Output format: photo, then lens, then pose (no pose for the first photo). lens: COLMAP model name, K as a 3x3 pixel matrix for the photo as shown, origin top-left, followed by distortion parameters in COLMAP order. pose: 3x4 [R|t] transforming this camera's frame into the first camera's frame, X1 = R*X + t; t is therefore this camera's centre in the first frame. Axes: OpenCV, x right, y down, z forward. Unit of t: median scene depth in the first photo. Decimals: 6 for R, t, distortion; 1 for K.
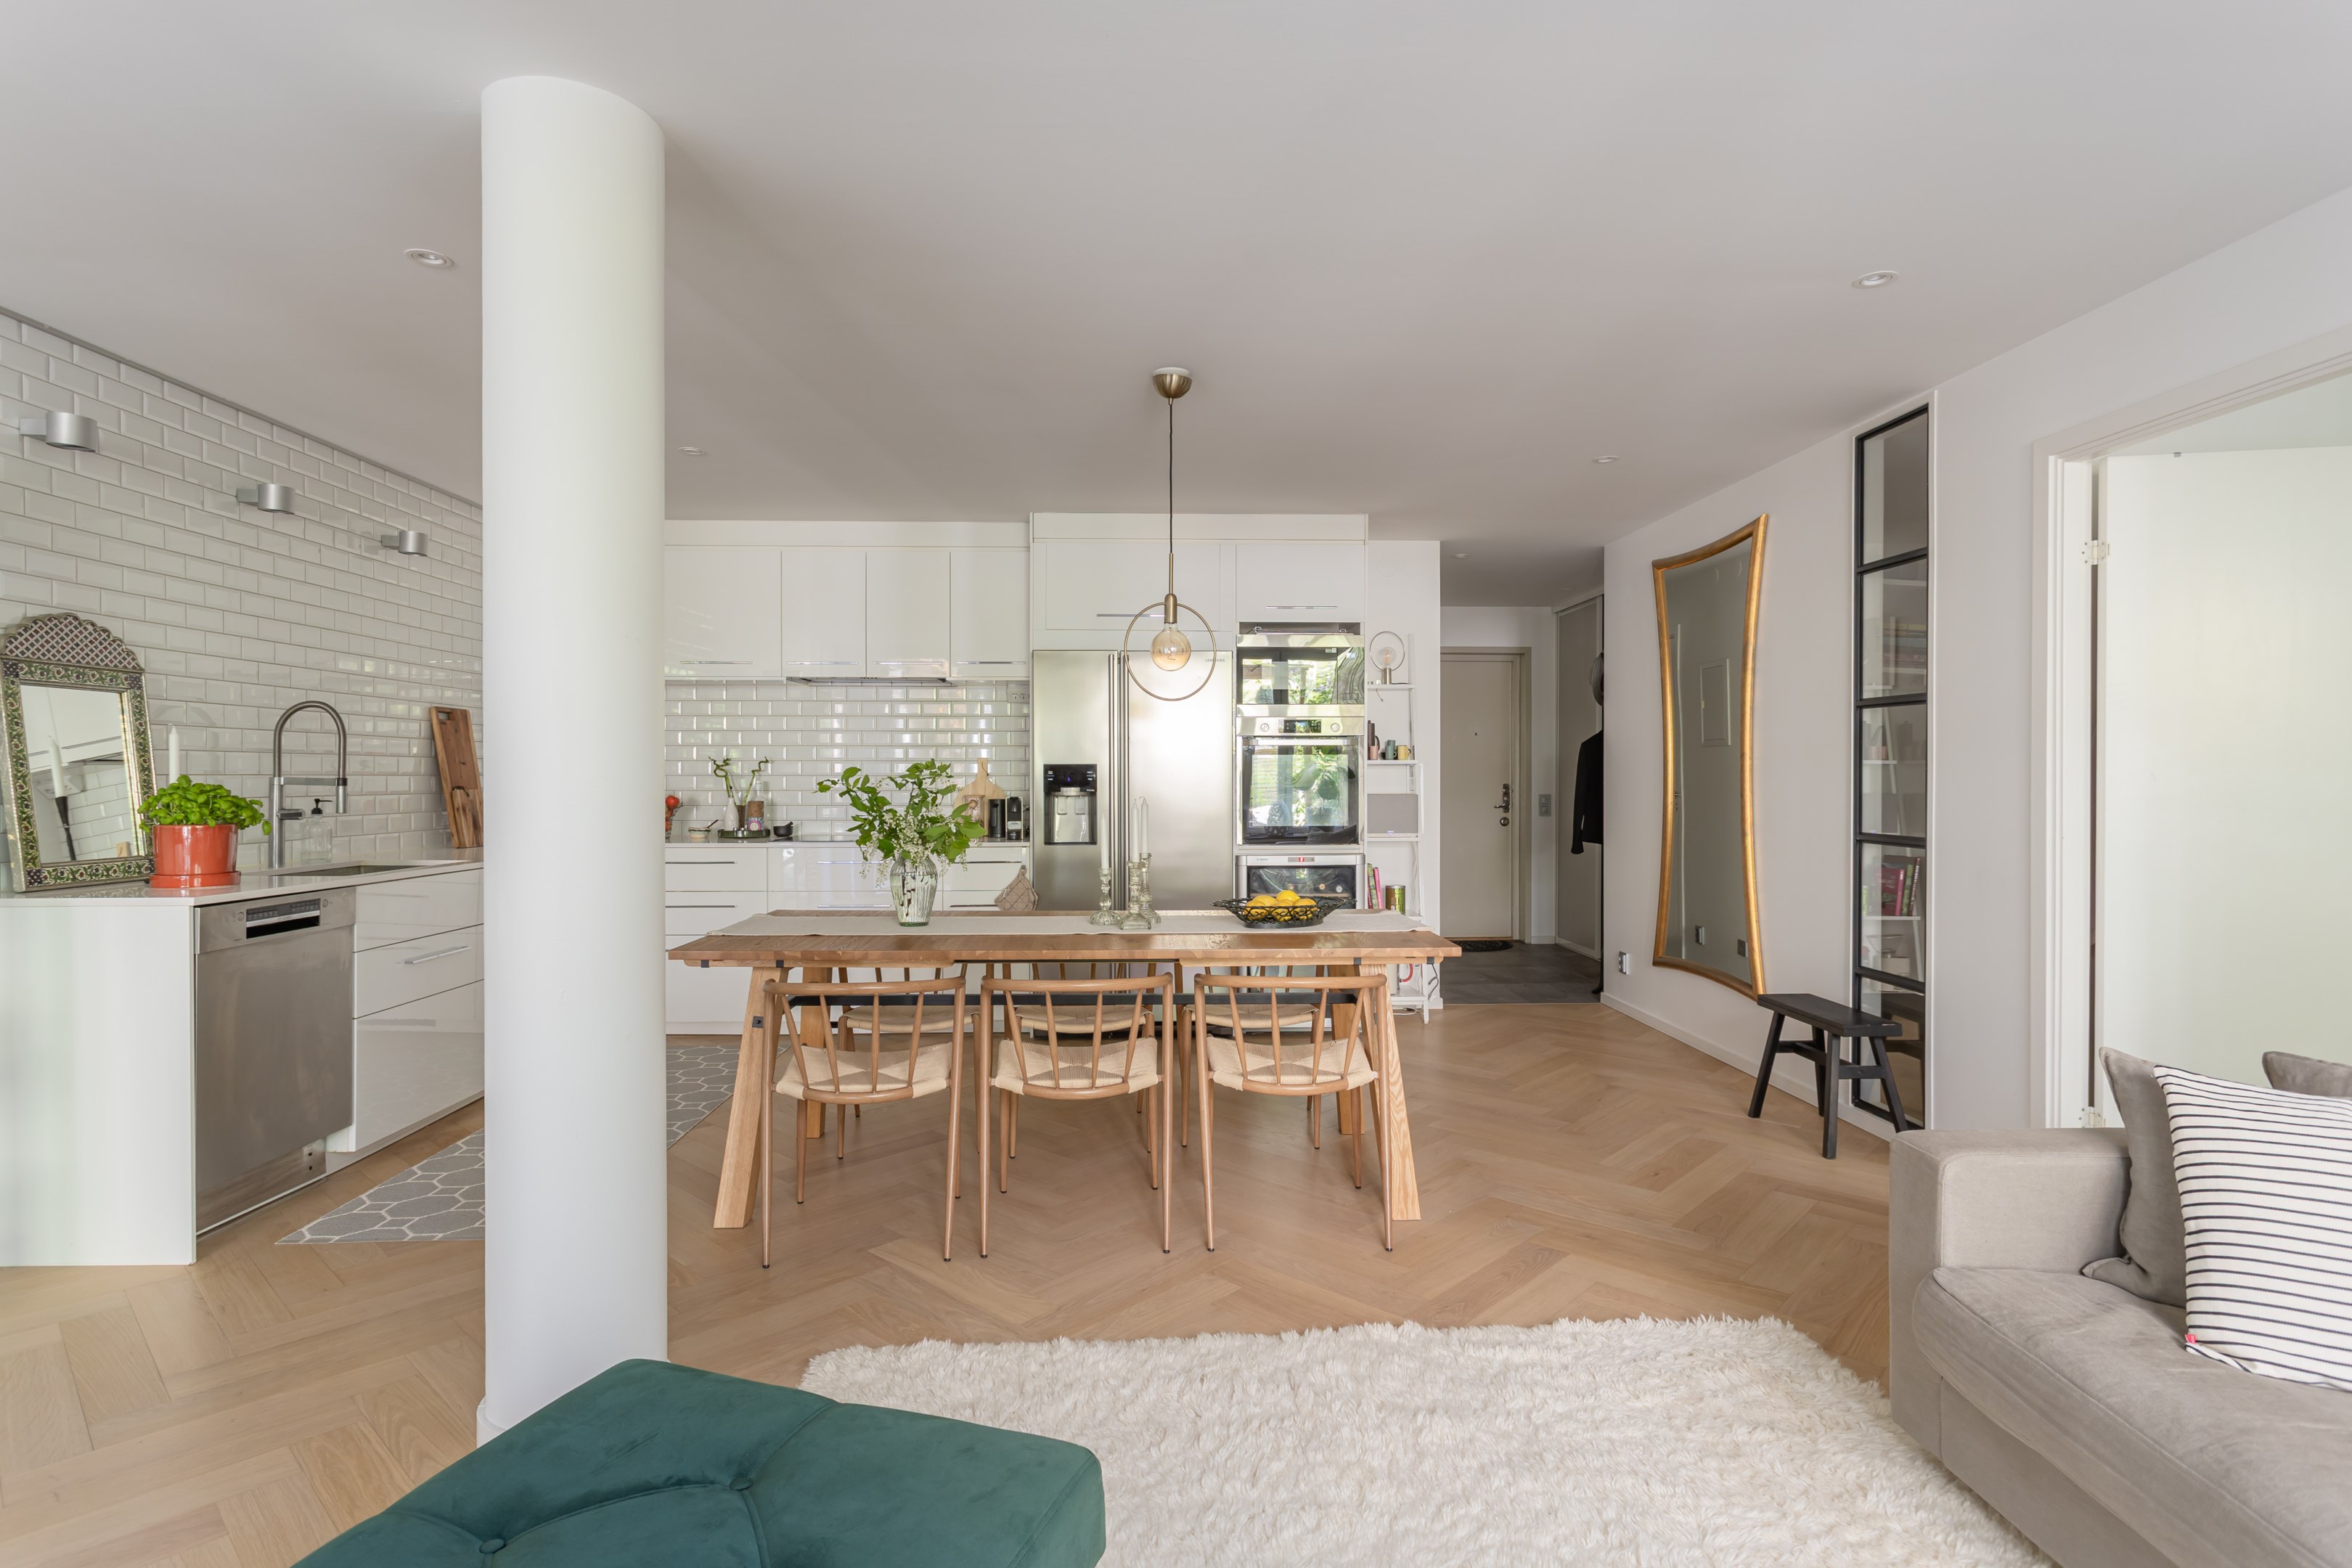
lens RADIAL K [[1179.0, 0, 1176.0], [0, 1179.0, 784.0], [0, 0, 1]] dist [-0.000857, 0.000178]
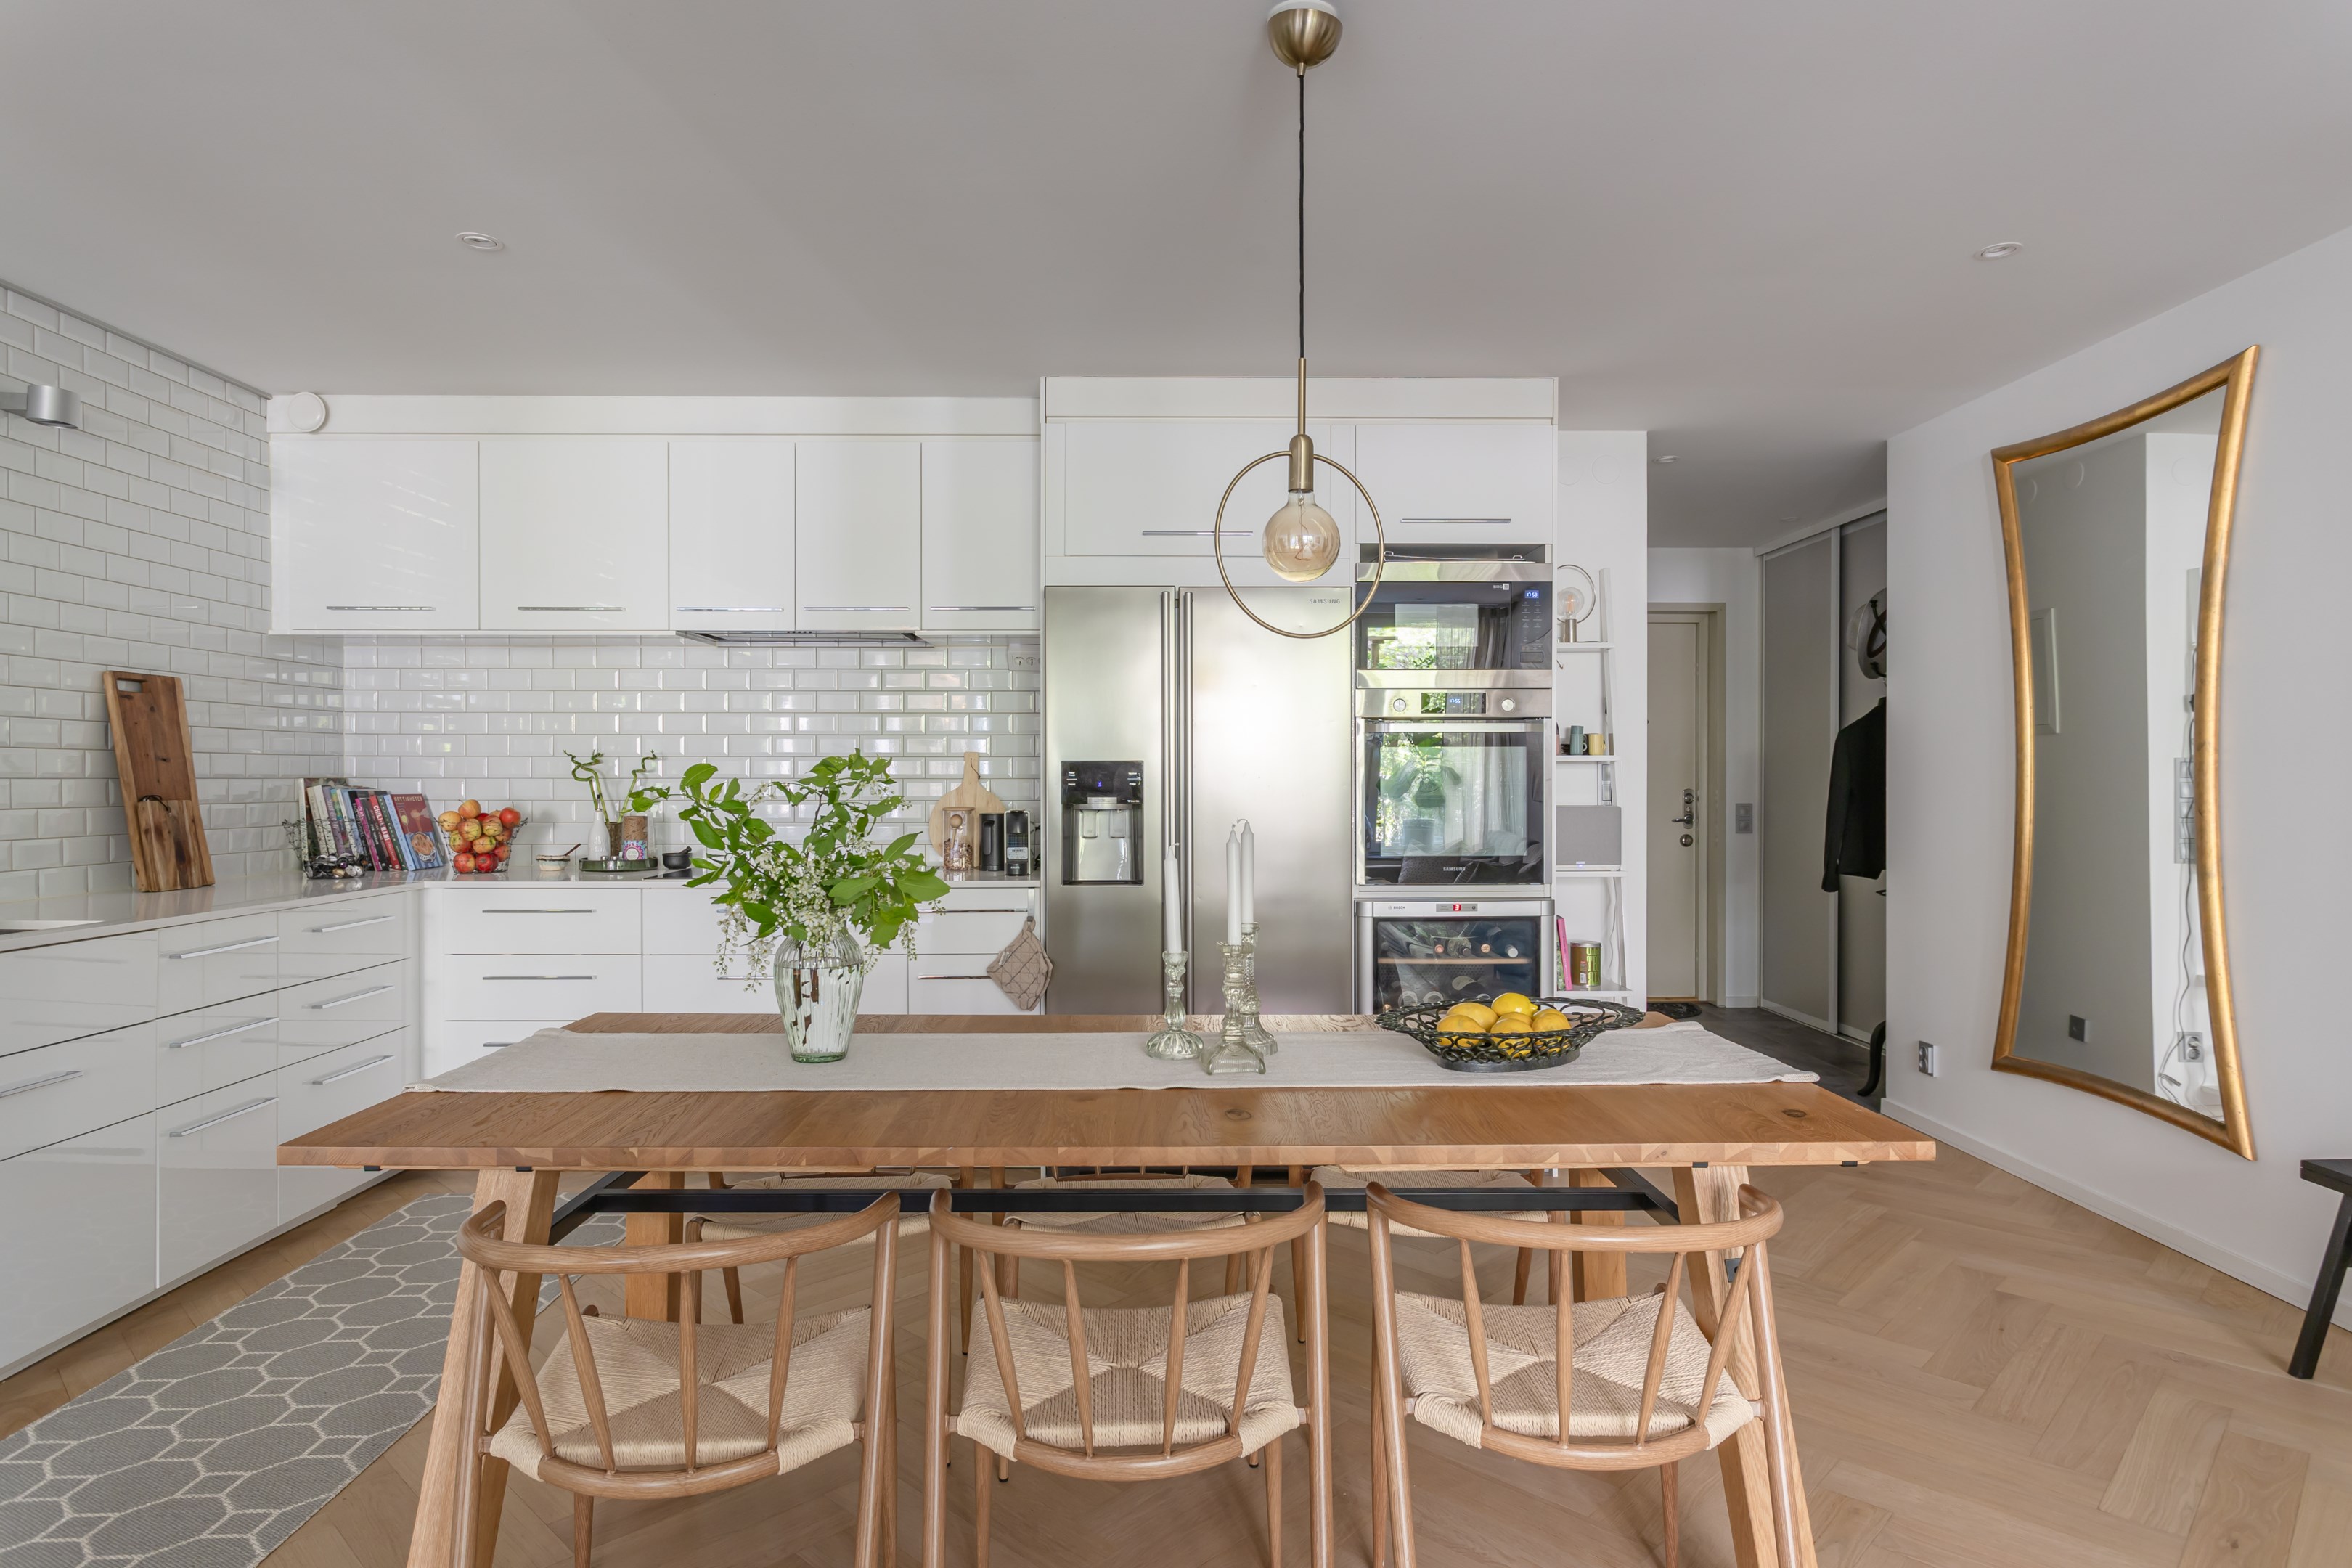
lens RADIAL K [[1330.2, 0, 1176.0], [0, 1330.2, 784.0], [0, 0, 1]] dist [-0.003403, -0.001111]
pose [[0.999649, 0.000034, -0.026508, -0.030738], [-0.000084, 0.999998, -0.001889, -0.002851], [0.026508, 0.001891, 0.999647, 0.278678]]
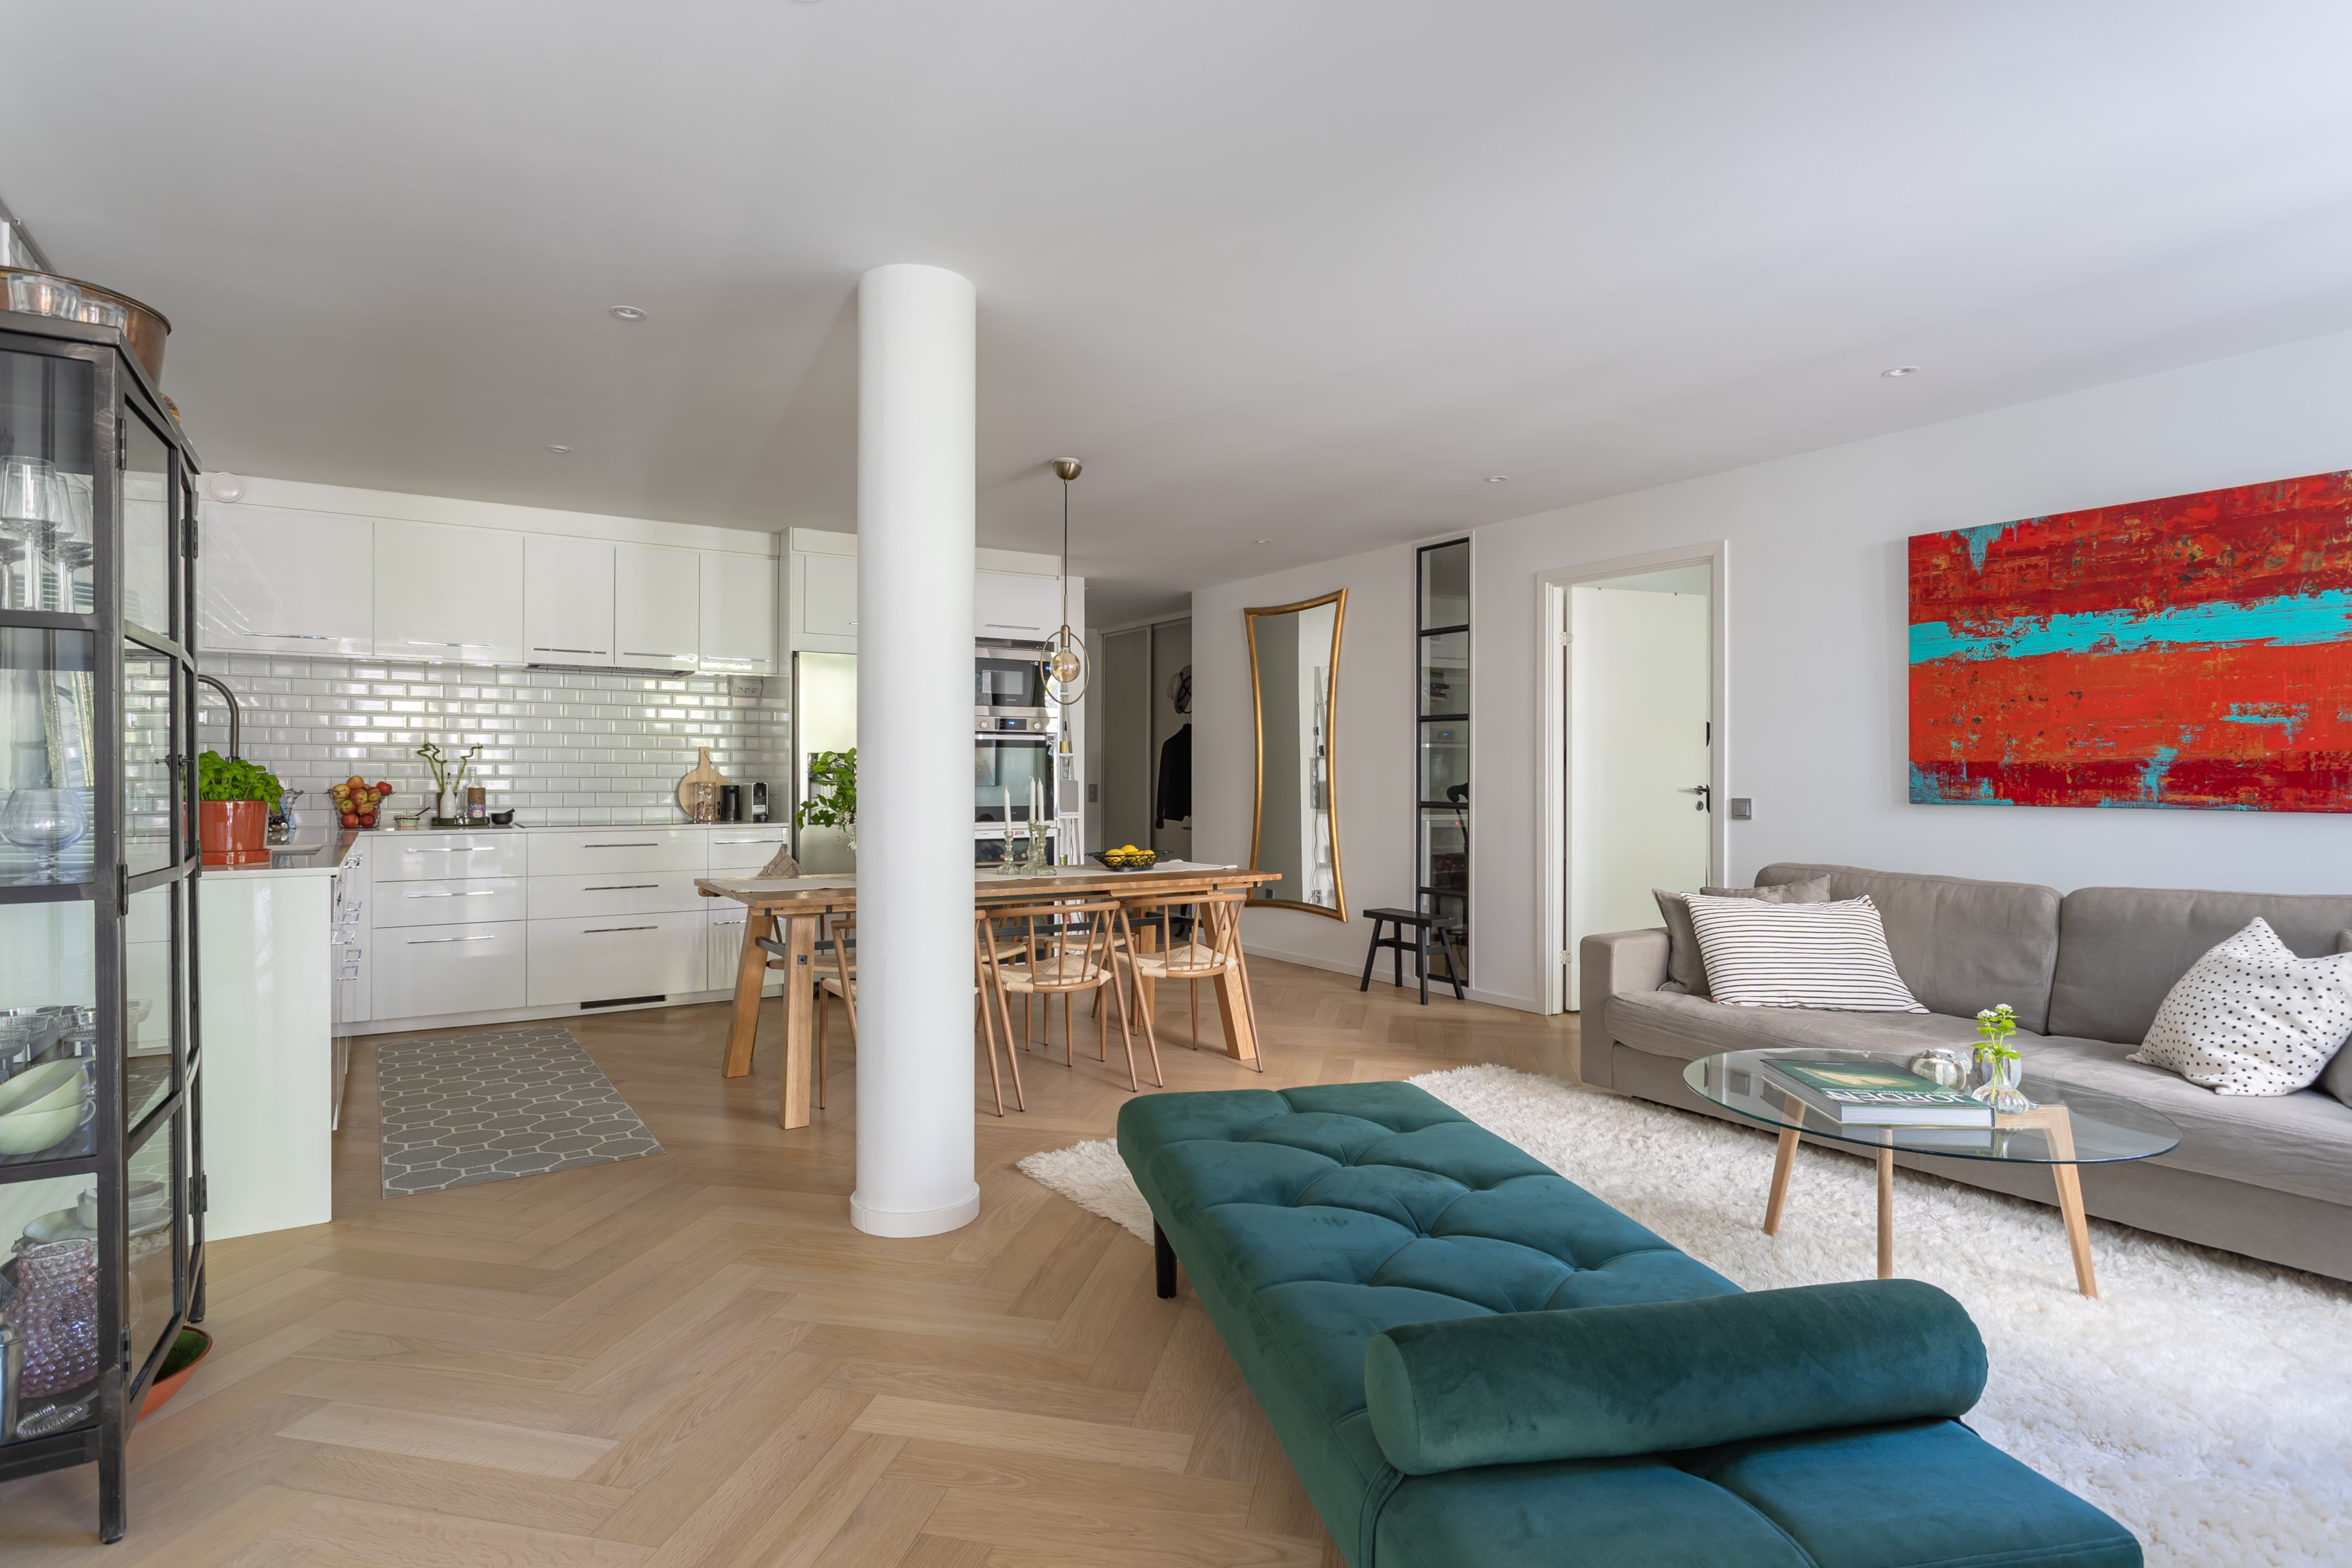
lens RADIAL K [[1196.7, 0, 1165.3], [0, 1196.7, 774.7], [0, 0, 1]] dist [0.001721, 0.000511]
pose [[0.863237, 0.001576, 0.504796, -0.408872], [0.001904, 0.999978, -0.006378, 0.012400], [-0.504795, 0.006467, 0.863215, -0.159758]]
